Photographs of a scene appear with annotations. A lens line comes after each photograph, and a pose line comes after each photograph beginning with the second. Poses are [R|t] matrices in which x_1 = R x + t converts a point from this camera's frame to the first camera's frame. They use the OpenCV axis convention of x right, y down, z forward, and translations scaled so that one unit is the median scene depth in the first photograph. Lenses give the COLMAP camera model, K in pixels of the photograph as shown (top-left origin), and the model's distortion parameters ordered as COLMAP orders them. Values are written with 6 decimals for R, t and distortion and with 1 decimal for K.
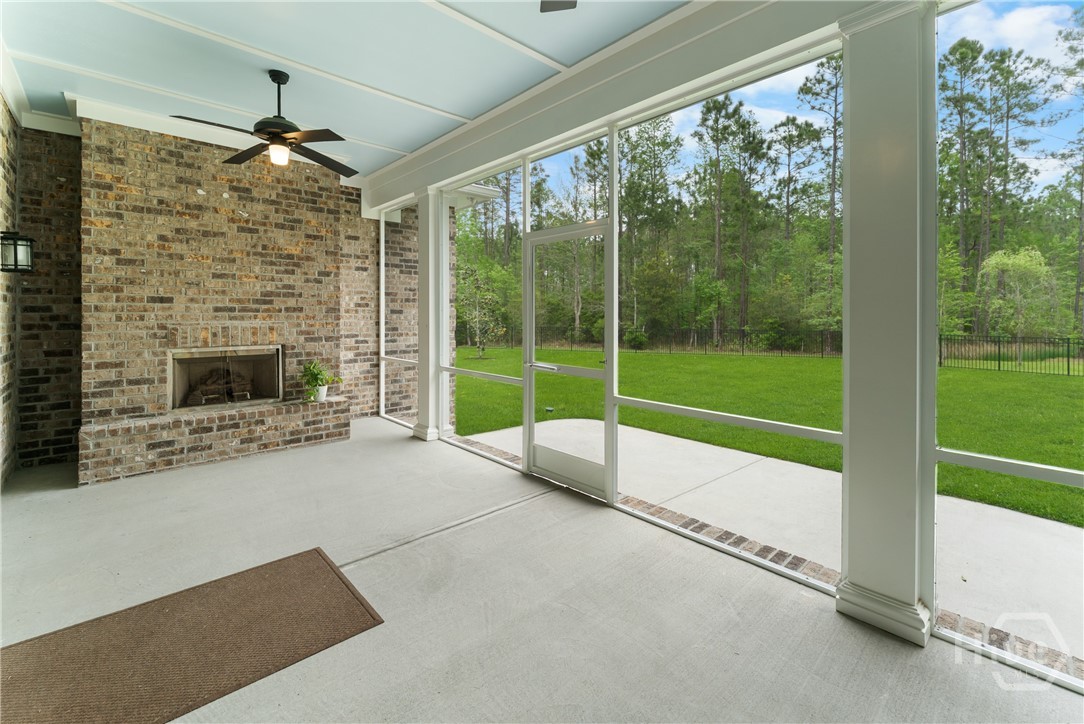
lens RADIAL K [[461.9, 0, 544.8], [0, 461.9, 328.1], [0, 0, 1]] dist [-0.001329, -0.003988]
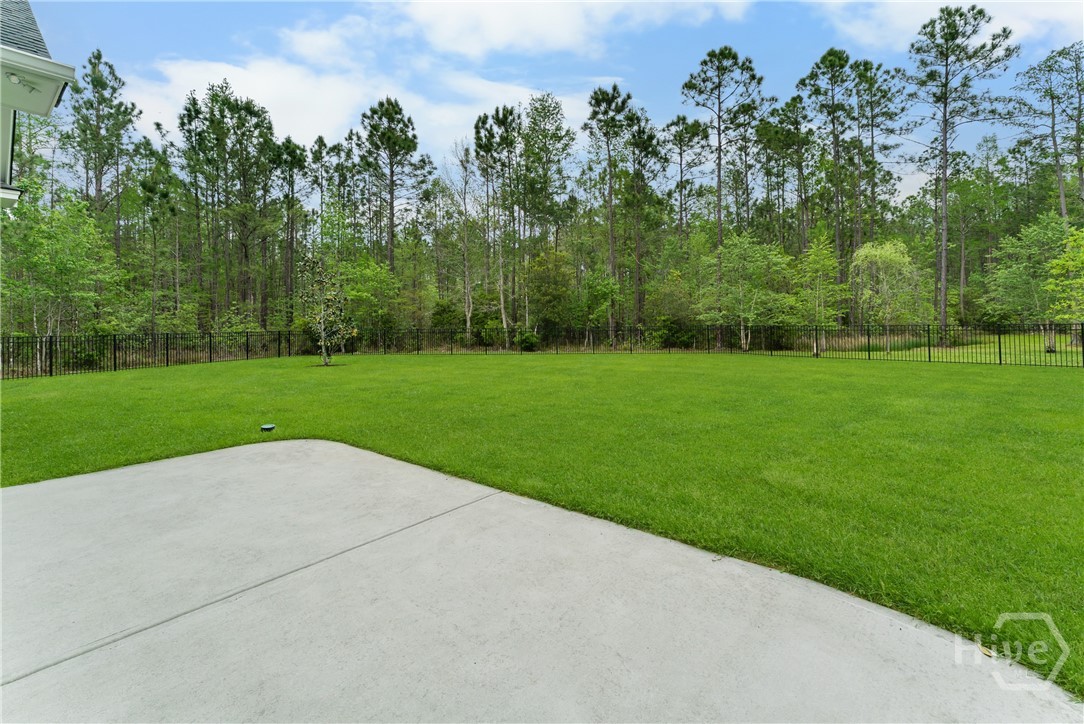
lens RADIAL K [[452.7, 0, 540.5], [0, 452.7, 329.5], [0, 0, 1]] dist [-0.020701, 0.000021]
pose [[0.990885, -0.021225, 0.133030, 0.099248], [0.023485, 0.999605, -0.015445, 0.015729], [-0.132650, 0.018429, 0.990992, 0.086278]]
